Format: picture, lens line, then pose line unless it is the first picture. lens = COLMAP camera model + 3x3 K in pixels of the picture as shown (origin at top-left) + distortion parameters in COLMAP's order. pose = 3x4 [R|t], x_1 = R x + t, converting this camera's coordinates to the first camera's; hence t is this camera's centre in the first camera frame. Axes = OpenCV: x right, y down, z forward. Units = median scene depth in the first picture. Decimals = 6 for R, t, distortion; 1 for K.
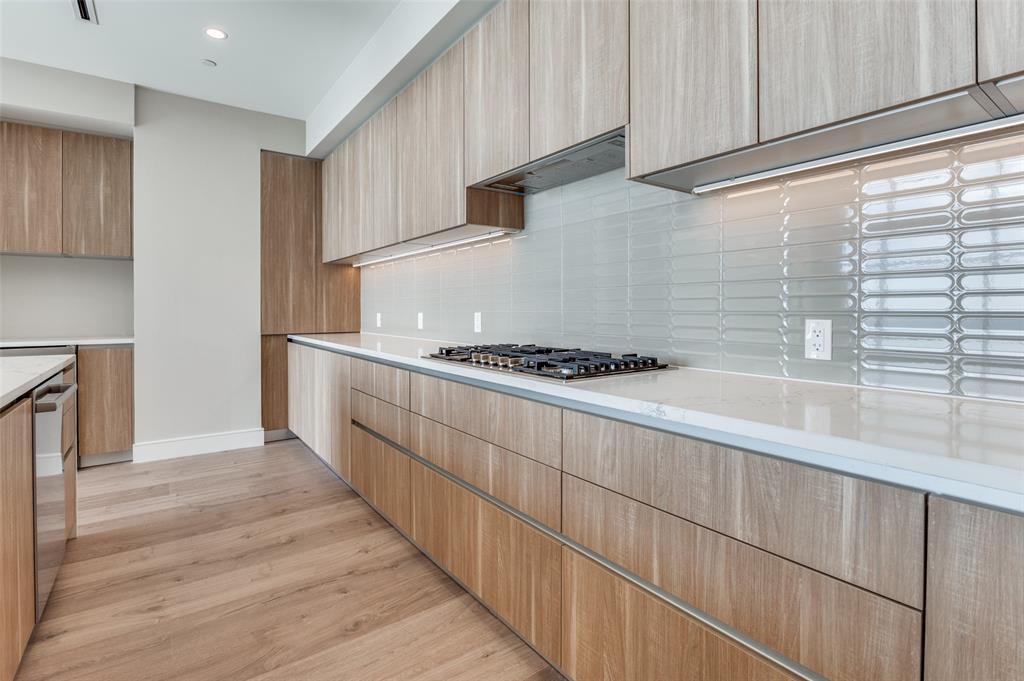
lens RADIAL K [[491.8, 0, 509.6], [0, 491.8, 325.1], [0, 0, 1]] dist [-0.003716, -0.000565]
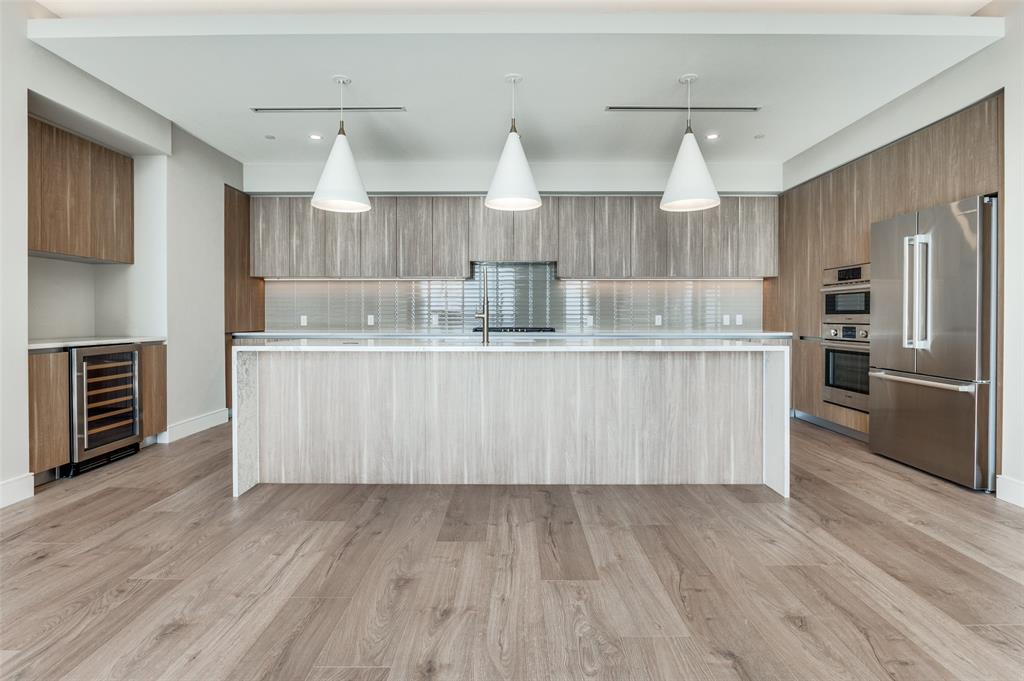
lens RADIAL K [[491.8, 0, 509.6], [0, 491.8, 325.1], [0, 0, 1]] dist [-0.003716, -0.000565]
pose [[0.593145, -0.010321, 0.805030, -1.246390], [0.021404, 0.999767, -0.002952, 0.021027], [-0.804811, 0.018982, 0.593227, -0.351064]]
